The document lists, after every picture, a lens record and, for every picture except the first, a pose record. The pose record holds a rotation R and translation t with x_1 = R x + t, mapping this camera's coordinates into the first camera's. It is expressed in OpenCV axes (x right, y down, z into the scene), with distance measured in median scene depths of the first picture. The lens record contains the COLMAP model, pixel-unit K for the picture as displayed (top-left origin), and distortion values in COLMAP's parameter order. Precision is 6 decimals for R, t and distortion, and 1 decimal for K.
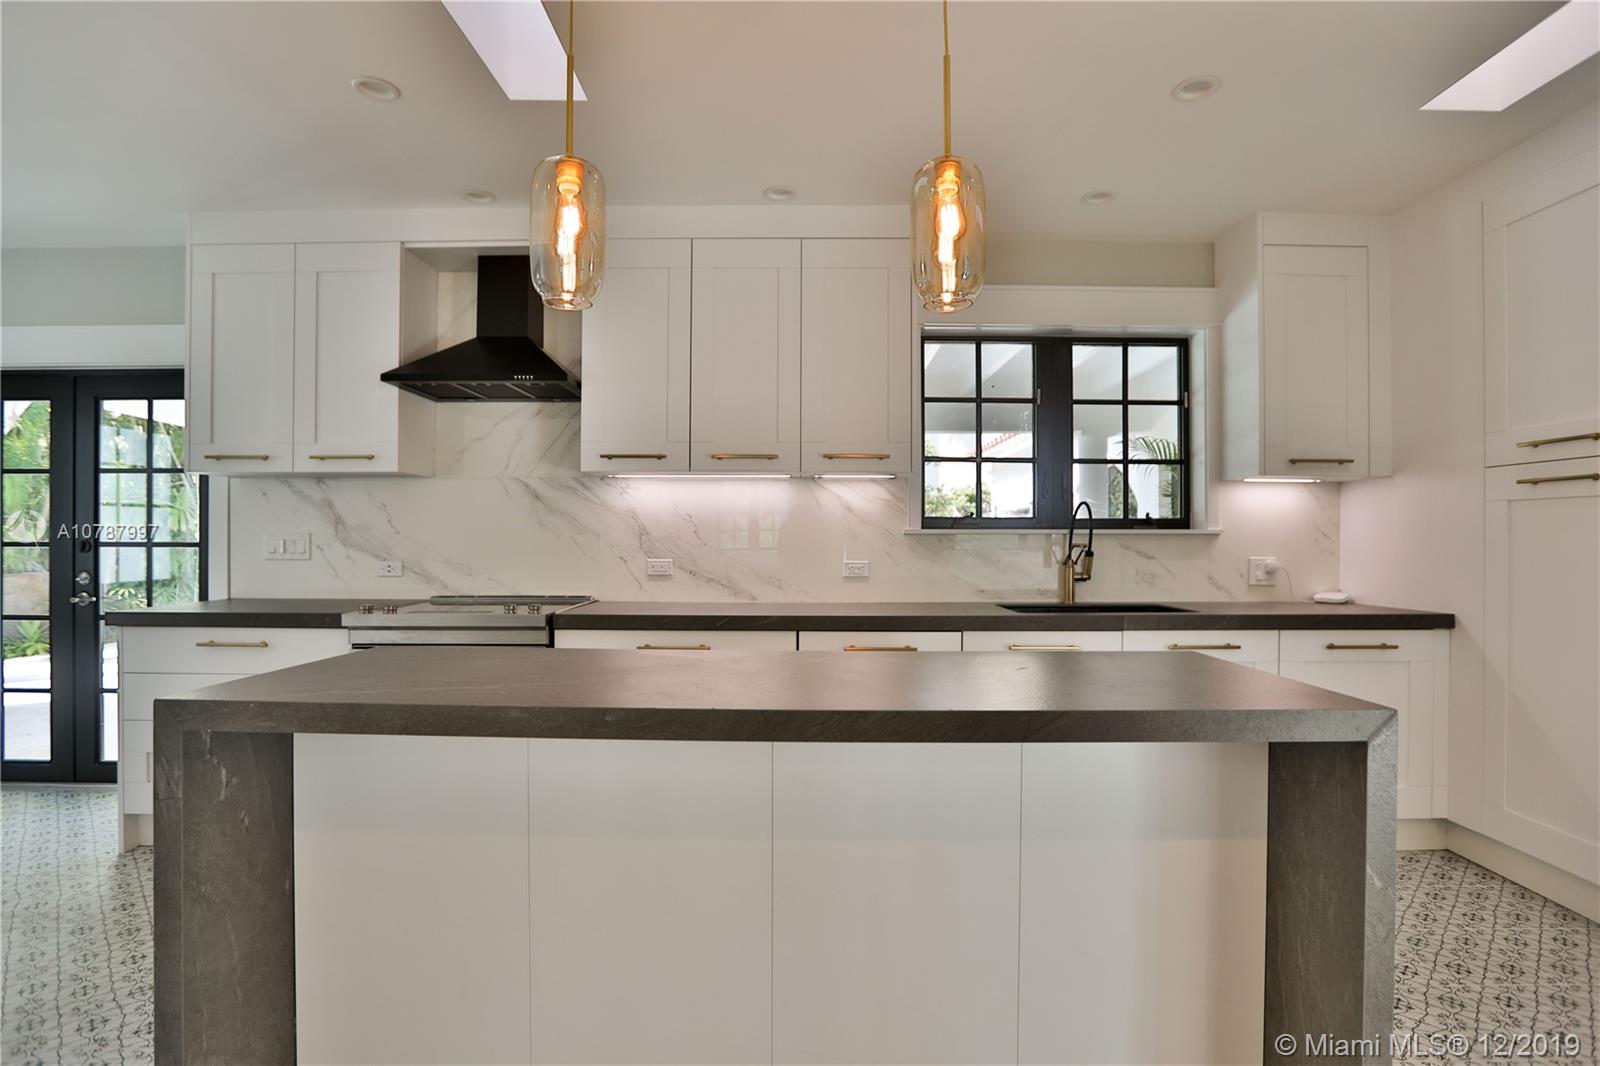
lens RADIAL K [[779.0, 0, 800.0], [0, 779.0, 533.0], [0, 0, 1]] dist [-0.035471, 0.000516]
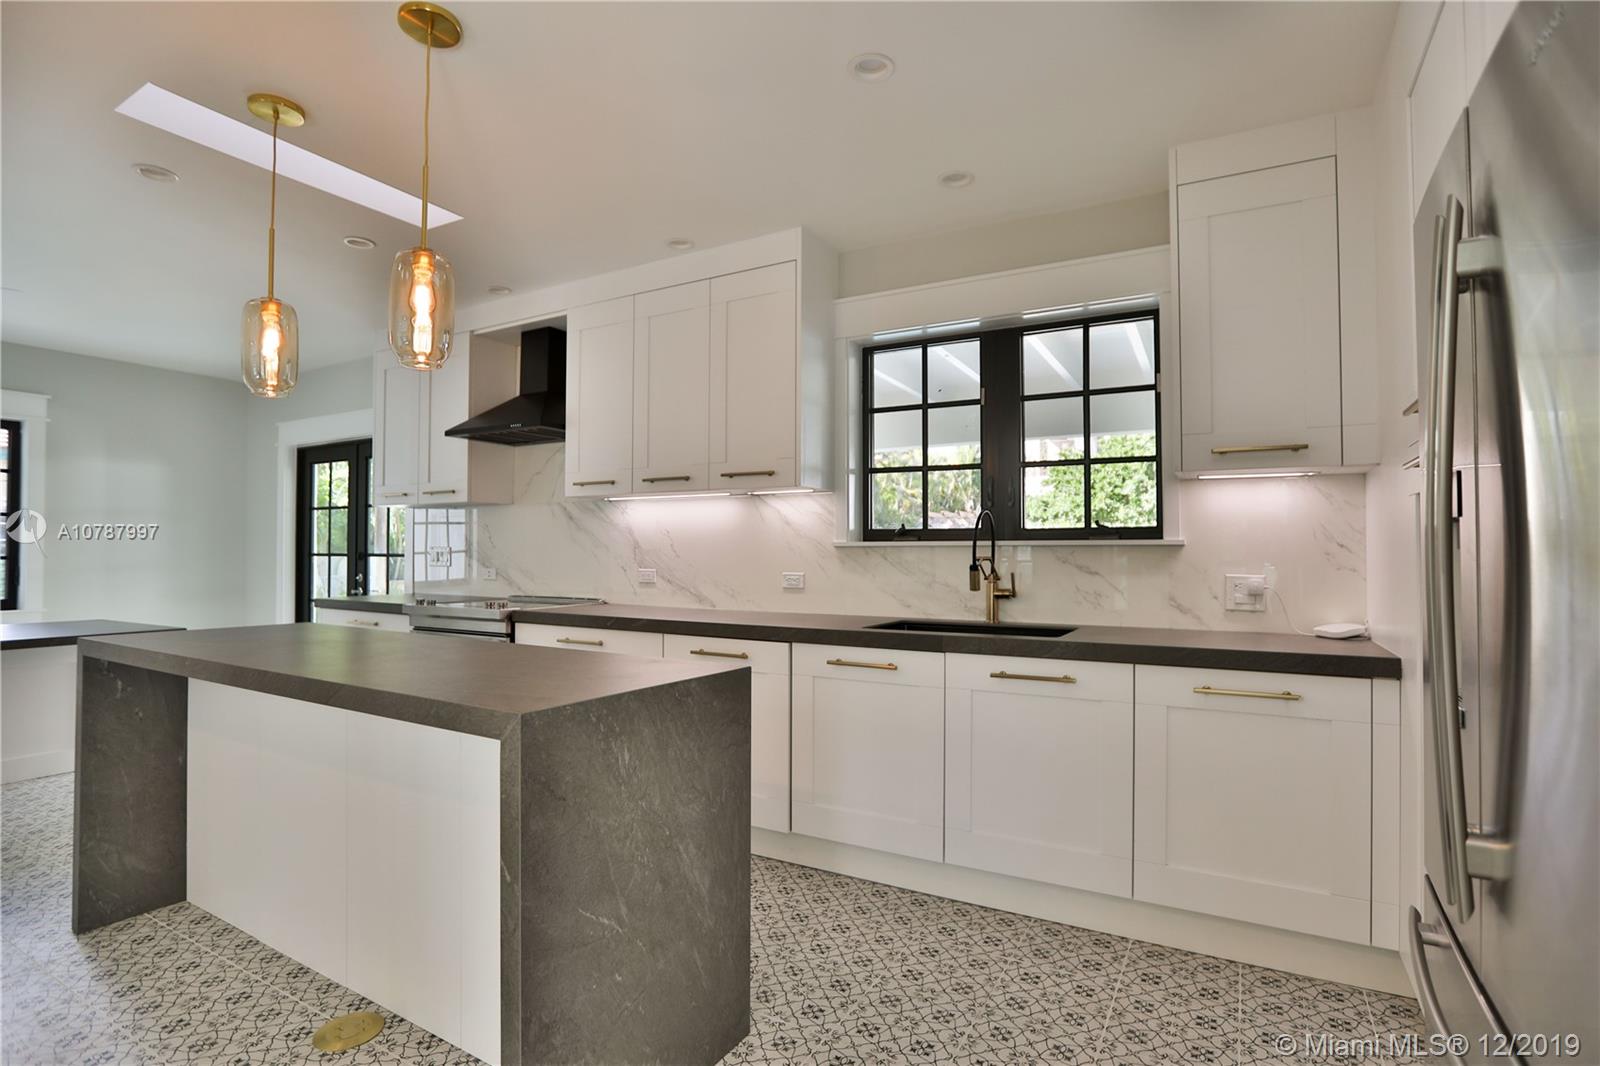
lens RADIAL K [[779.0, 0, 800.0], [0, 779.0, 533.0], [0, 0, 1]] dist [-0.035471, 0.000516]
pose [[0.872569, -0.012257, -0.488338, 0.586162], [0.002844, 0.999796, -0.020012, 0.003555], [0.488483, 0.016073, 0.872425, 0.097358]]
